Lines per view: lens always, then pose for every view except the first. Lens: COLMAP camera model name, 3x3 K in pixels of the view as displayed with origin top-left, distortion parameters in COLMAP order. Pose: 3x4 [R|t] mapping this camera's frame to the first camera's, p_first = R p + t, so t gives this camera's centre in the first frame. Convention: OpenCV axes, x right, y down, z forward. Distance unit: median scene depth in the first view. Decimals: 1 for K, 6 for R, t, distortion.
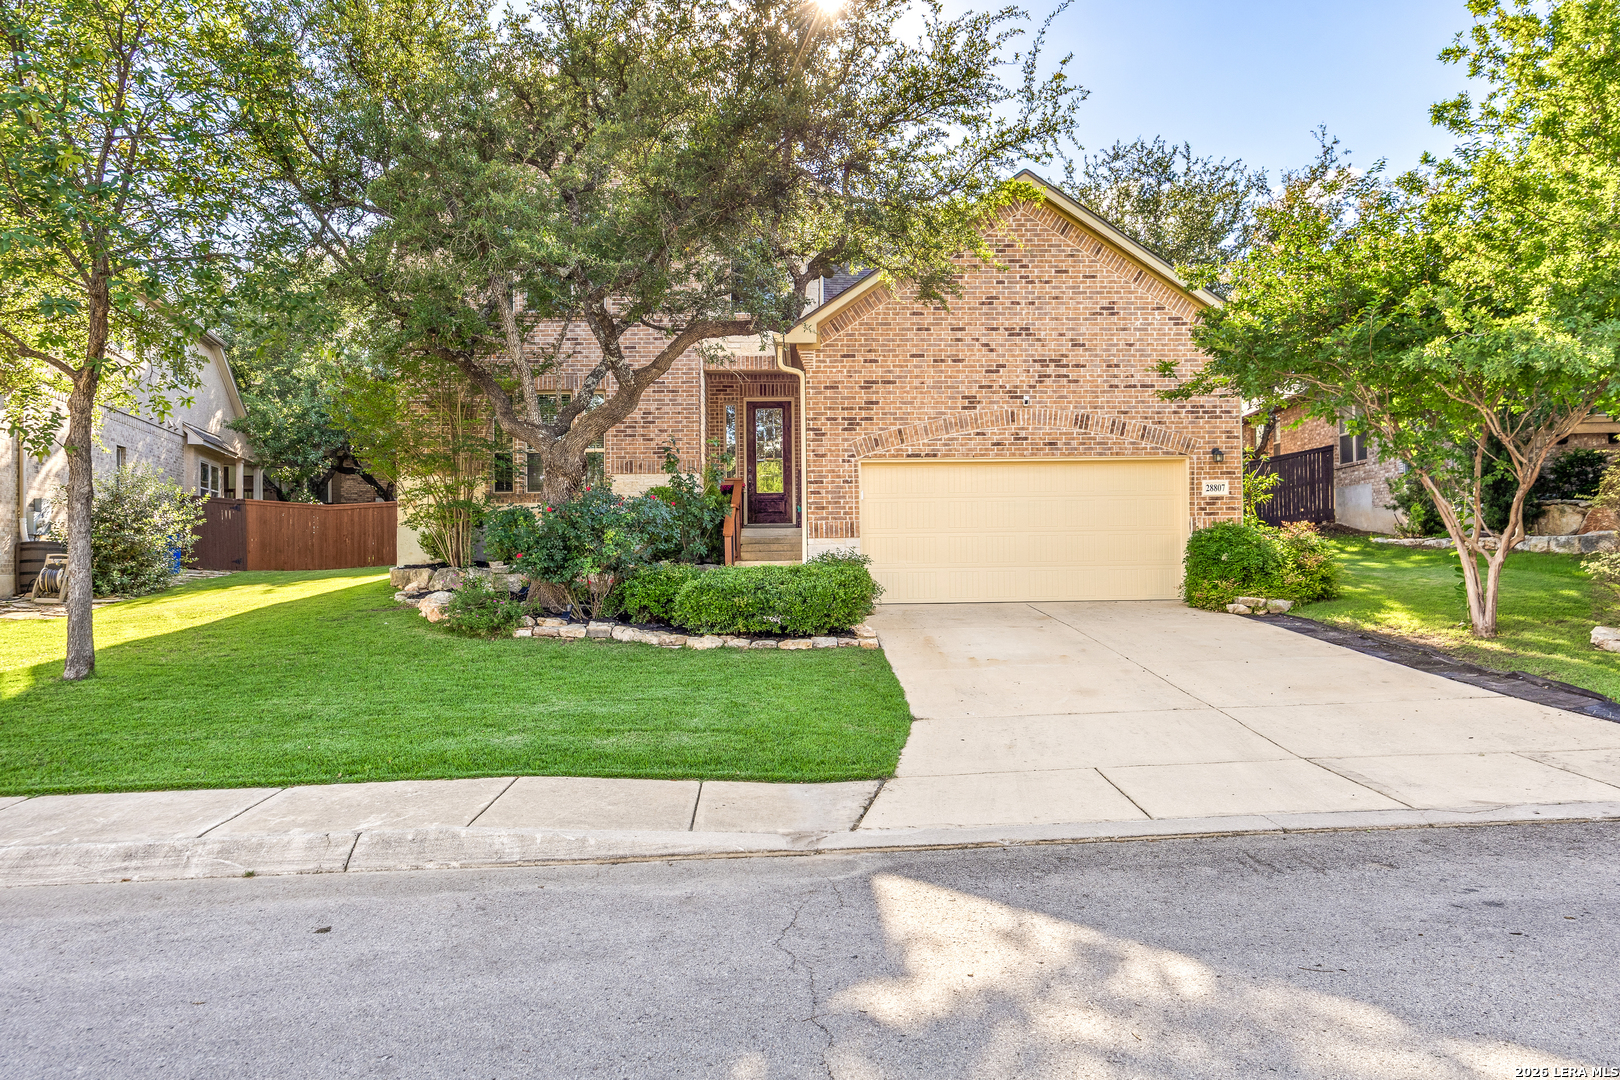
lens RADIAL K [[1050.1, 0, 810.0], [0, 1050.1, 540.0], [0, 0, 1]] dist [-0.021498, 0.000991]
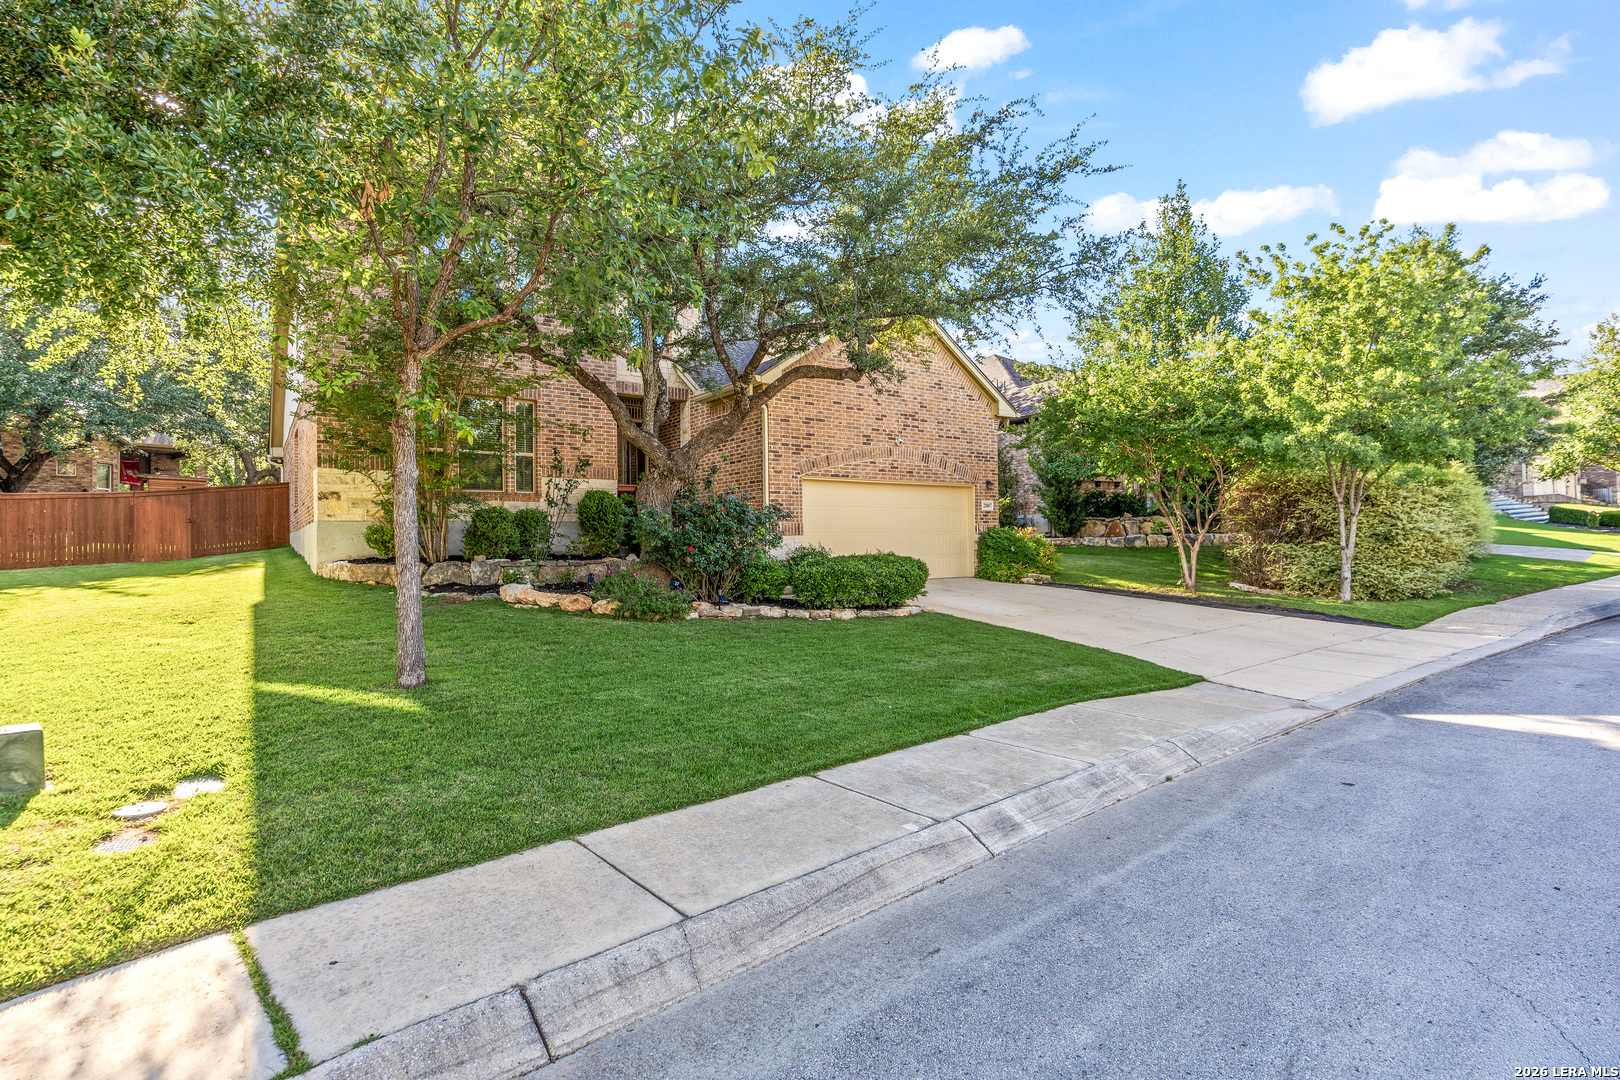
lens RADIAL K [[832.4, 0, 810.0], [0, 832.4, 540.0], [0, 0, 1]] dist [-0.000219, -0.000083]
pose [[0.801221, 0.003986, 0.598355, -0.577367], [-0.004317, 0.999990, -0.000881, 0.004547], [-0.598352, -0.001877, 0.801231, 0.151091]]
